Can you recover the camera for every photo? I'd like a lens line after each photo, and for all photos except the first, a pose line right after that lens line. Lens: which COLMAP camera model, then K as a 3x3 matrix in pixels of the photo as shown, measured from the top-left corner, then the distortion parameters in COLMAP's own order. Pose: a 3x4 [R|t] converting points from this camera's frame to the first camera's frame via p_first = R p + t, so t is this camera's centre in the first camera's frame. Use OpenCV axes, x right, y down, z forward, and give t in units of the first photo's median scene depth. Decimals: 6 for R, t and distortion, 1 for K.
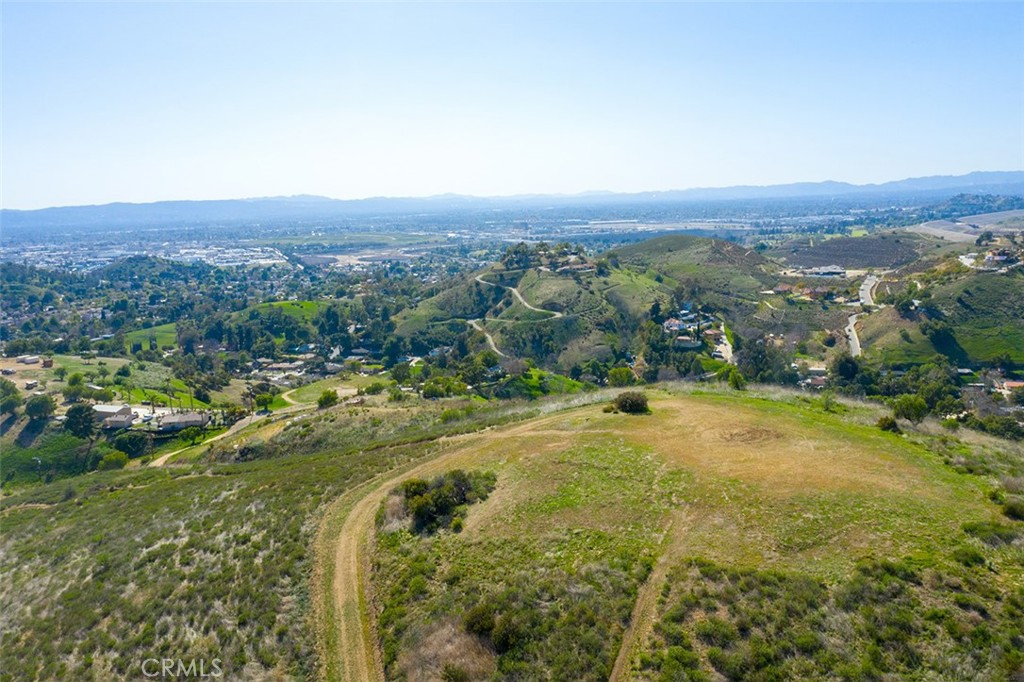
lens RADIAL K [[816.3, 0, 512.0], [0, 816.3, 341.0], [0, 0, 1]] dist [-0.014850, -0.008029]
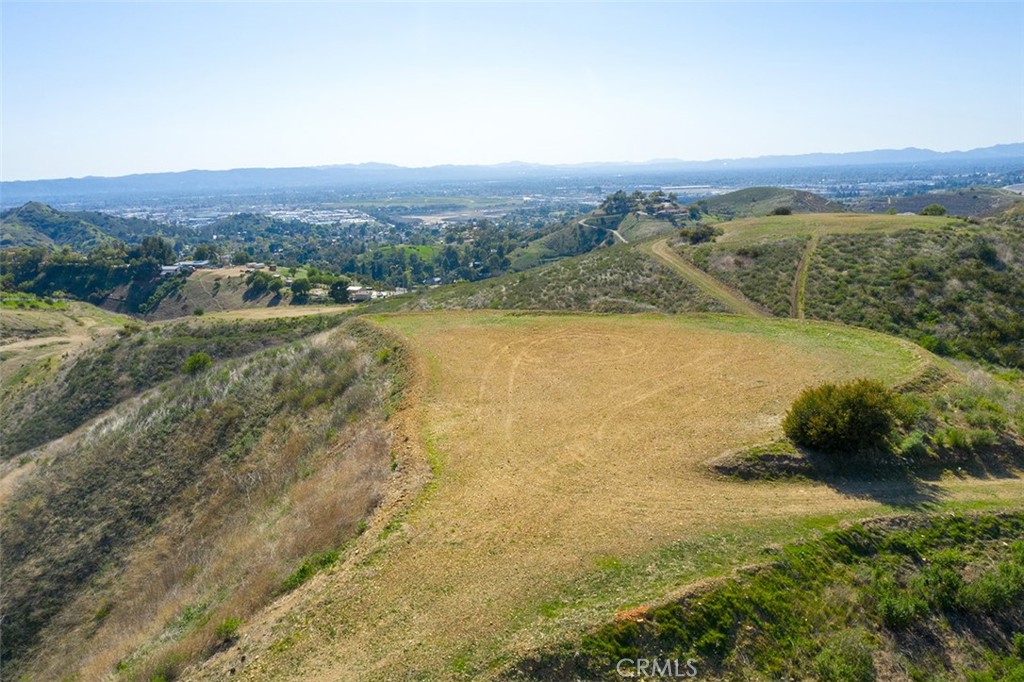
lens RADIAL K [[811.4, 0, 512.0], [0, 811.4, 341.0], [0, 0, 1]] dist [-0.005507, -0.005867]
pose [[0.996661, 0.017545, -0.079747, -0.034416], [-0.014380, 0.999093, 0.040091, 0.033381], [0.080378, -0.038810, 0.996009, -0.098489]]
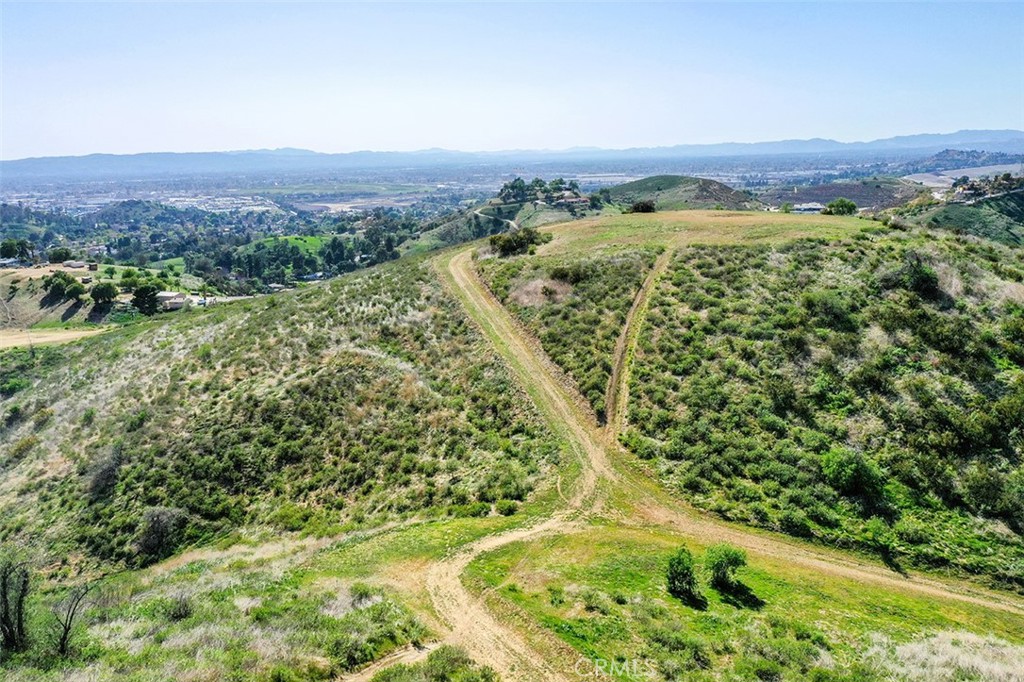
lens RADIAL K [[811.4, 0, 512.0], [0, 811.4, 341.0], [0, 0, 1]] dist [-0.005507, -0.005867]
pose [[0.999838, 0.005611, 0.017075, -0.010245], [-0.006531, 0.998502, 0.054319, 0.024749], [-0.016745, -0.054422, 0.998378, -0.039589]]
